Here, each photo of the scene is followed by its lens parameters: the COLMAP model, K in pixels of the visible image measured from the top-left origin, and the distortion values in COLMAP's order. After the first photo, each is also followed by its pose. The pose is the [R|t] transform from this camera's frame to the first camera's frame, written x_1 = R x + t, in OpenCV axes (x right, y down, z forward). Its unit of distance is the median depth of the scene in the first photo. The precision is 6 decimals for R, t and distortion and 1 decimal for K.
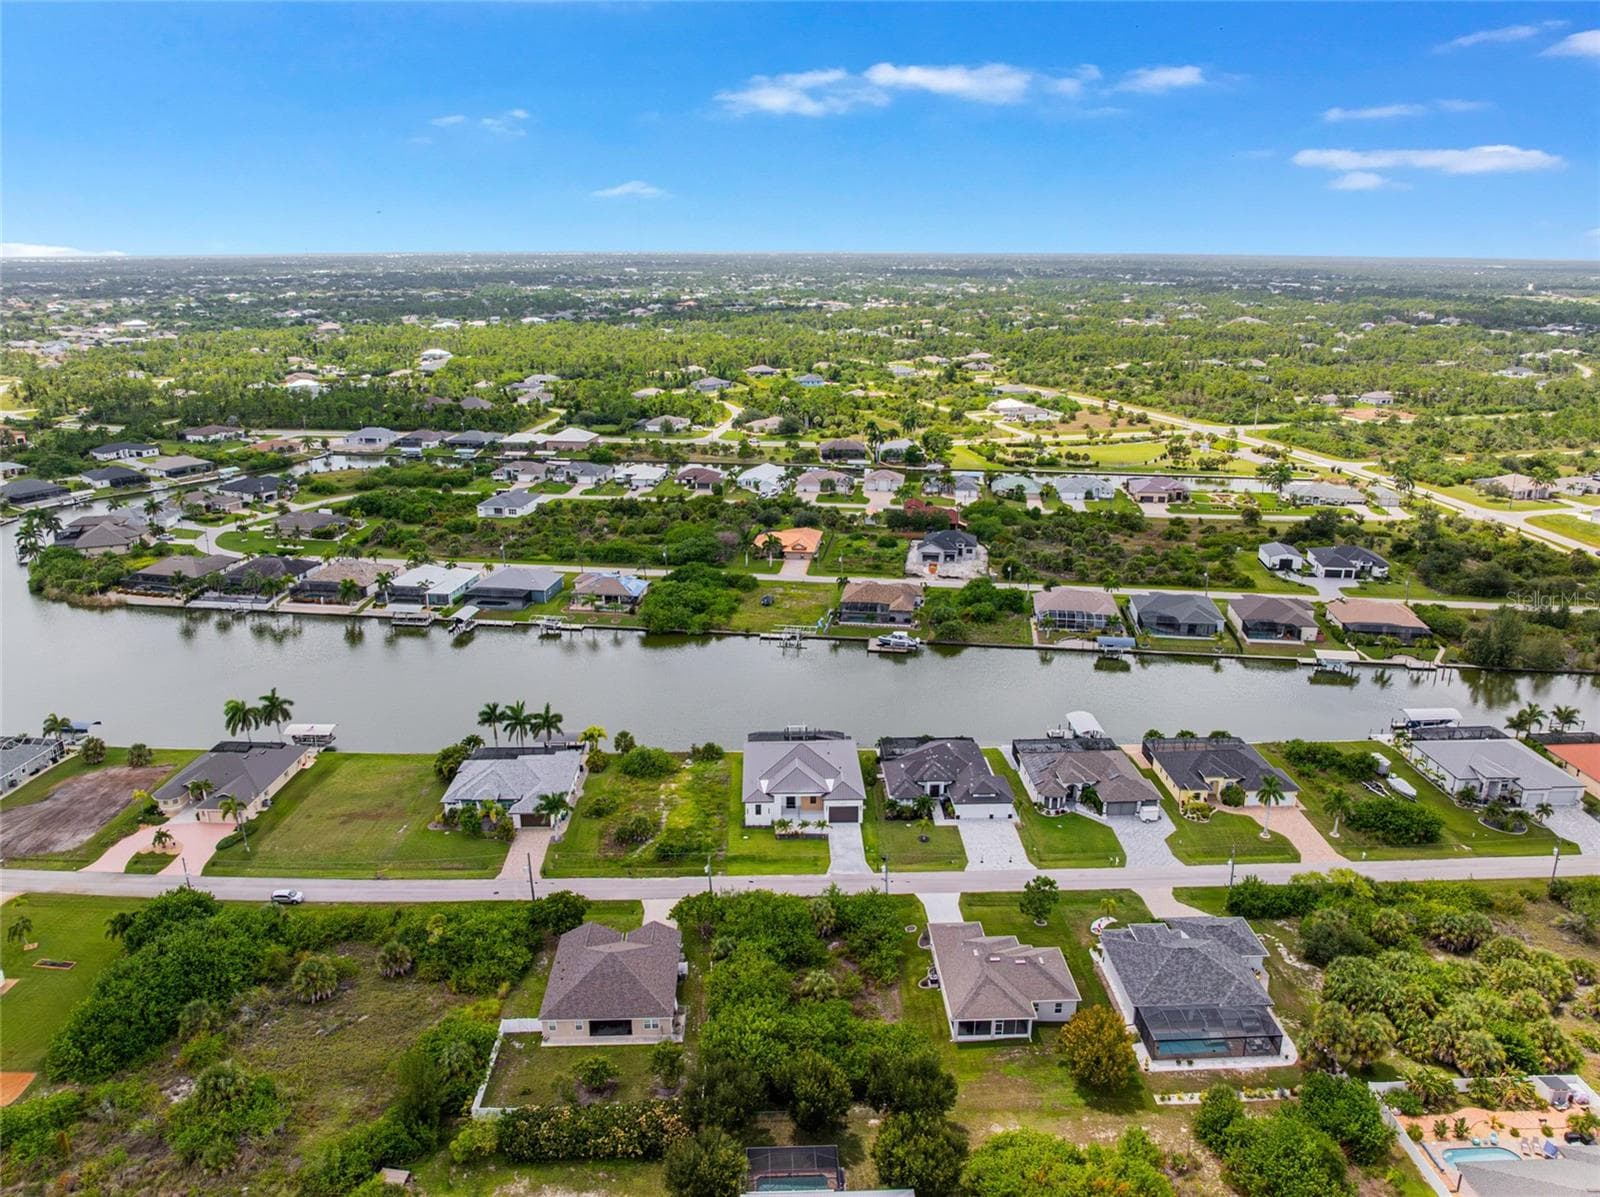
lens RADIAL K [[1125.9, 0, 800.0], [0, 1125.9, 598.5], [0, 0, 1]] dist [-0.037091, 0.001616]
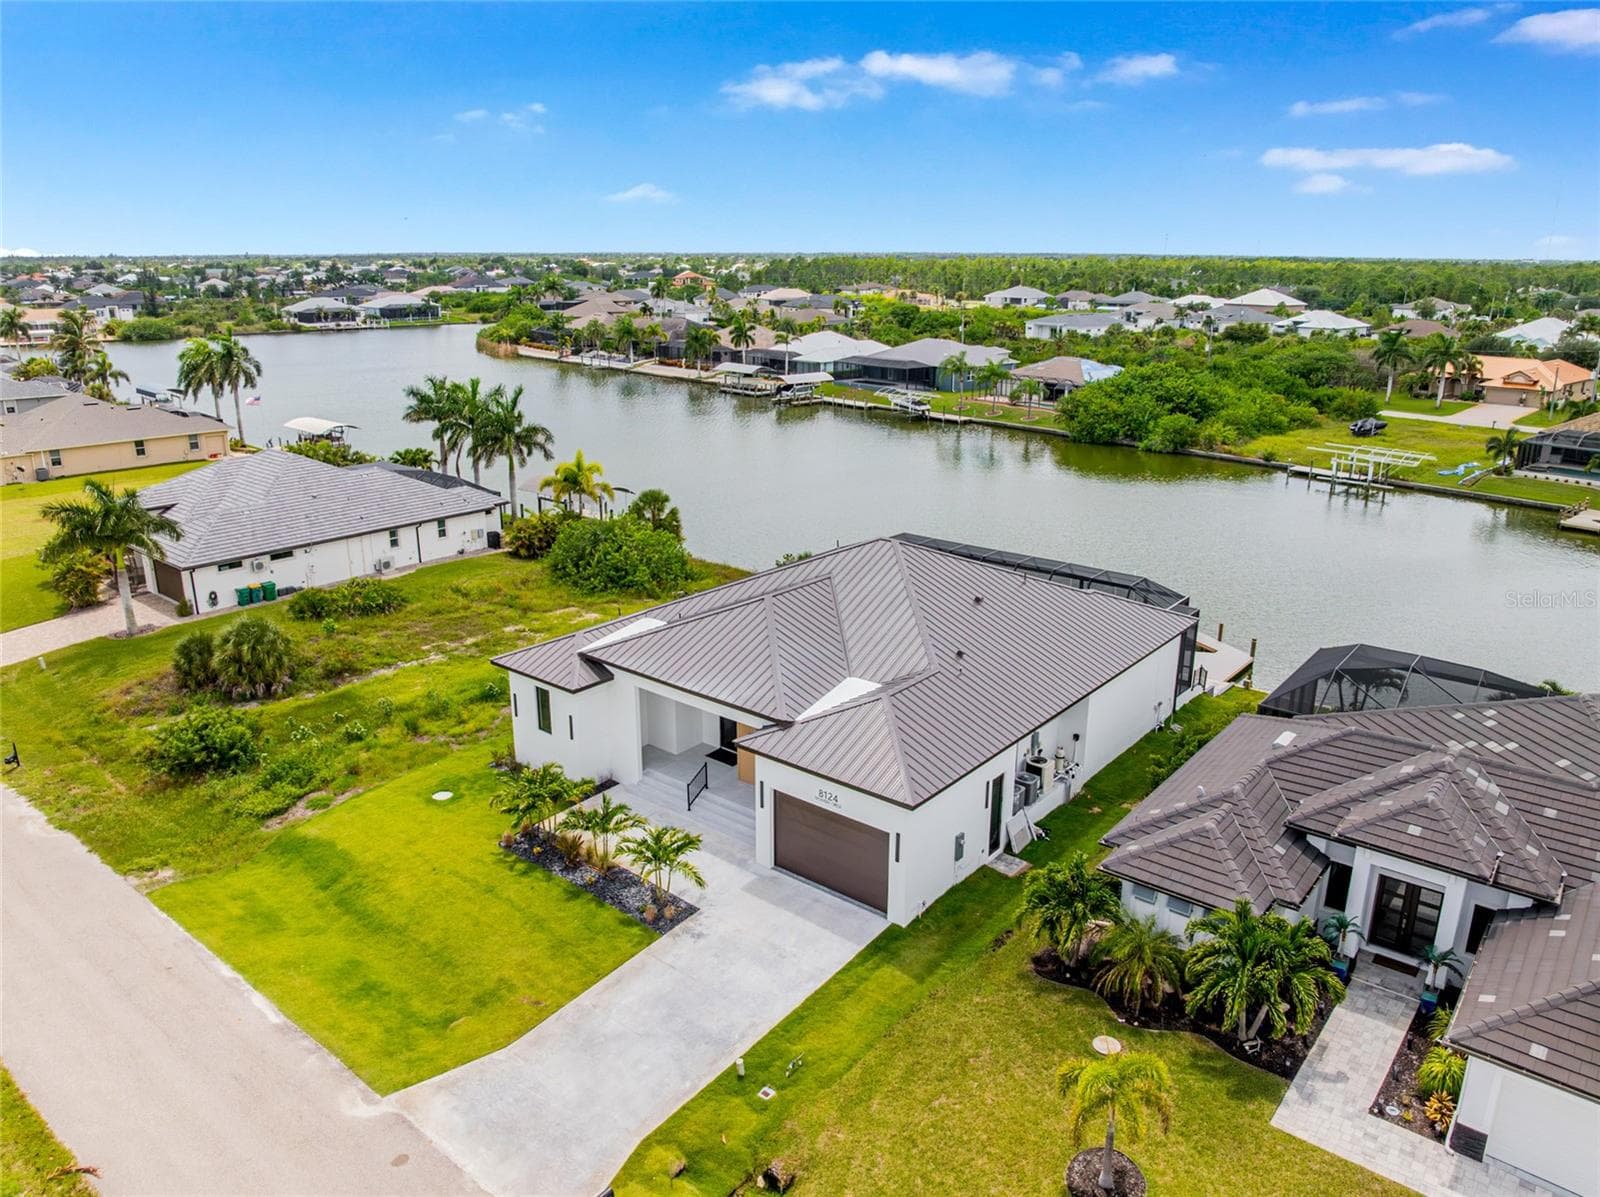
lens RADIAL K [[1125.9, 0, 800.0], [0, 1125.9, 598.5], [0, 0, 1]] dist [-0.037091, 0.001616]
pose [[0.751518, 0.196304, -0.629829, 0.151041], [-0.199972, 0.977571, 0.066079, 0.135149], [0.628674, 0.076289, 0.773918, 0.833788]]
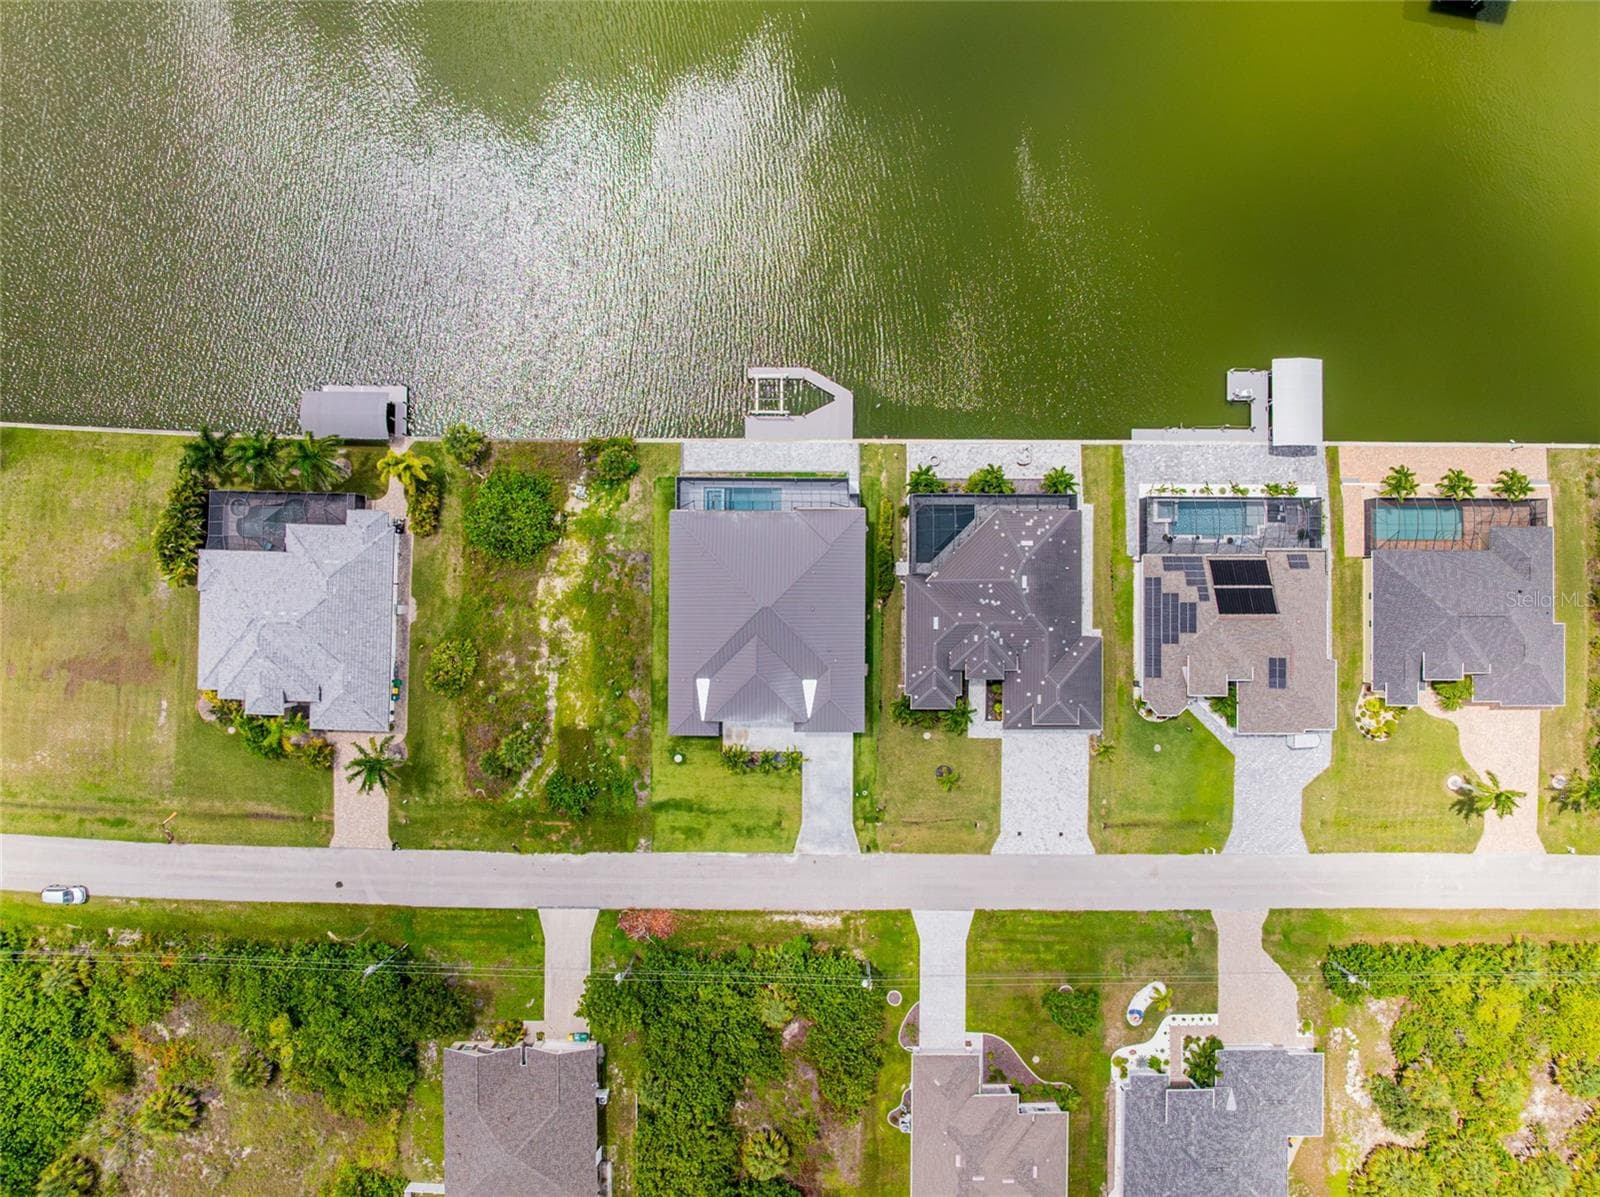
lens RADIAL K [[1125.9, 0, 800.0], [0, 1125.9, 598.5], [0, 0, 1]] dist [-0.037091, 0.001616]
pose [[0.999138, 0.041445, -0.002298, 0.020919], [-0.010543, 0.306931, 0.951673, -0.438757], [0.040148, -0.950829, 0.307103, 0.864381]]
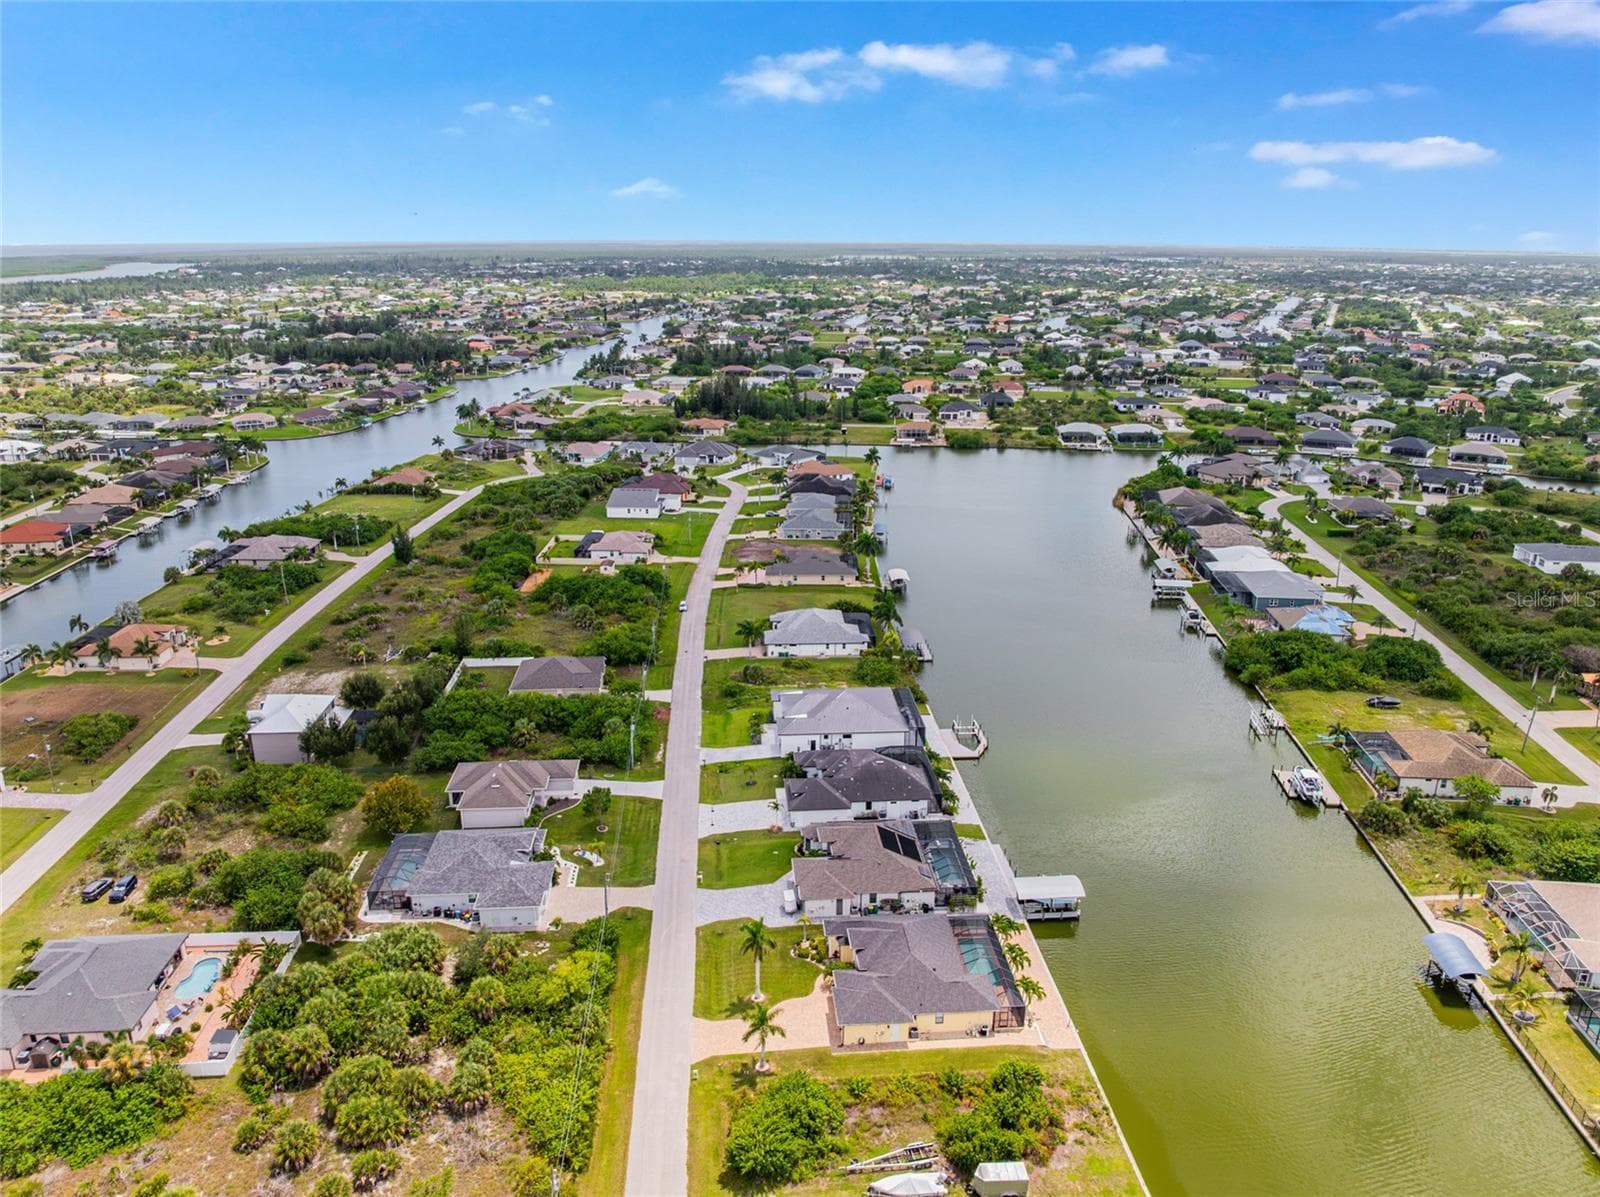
lens RADIAL K [[1125.9, 0, 800.0], [0, 1125.9, 598.5], [0, 0, 1]] dist [-0.037091, 0.001616]
pose [[0.036706, 0.308111, -0.950642, 1.022632], [-0.304872, 0.909386, 0.282967, -0.245305], [0.951686, 0.279437, 0.127314, 0.836116]]
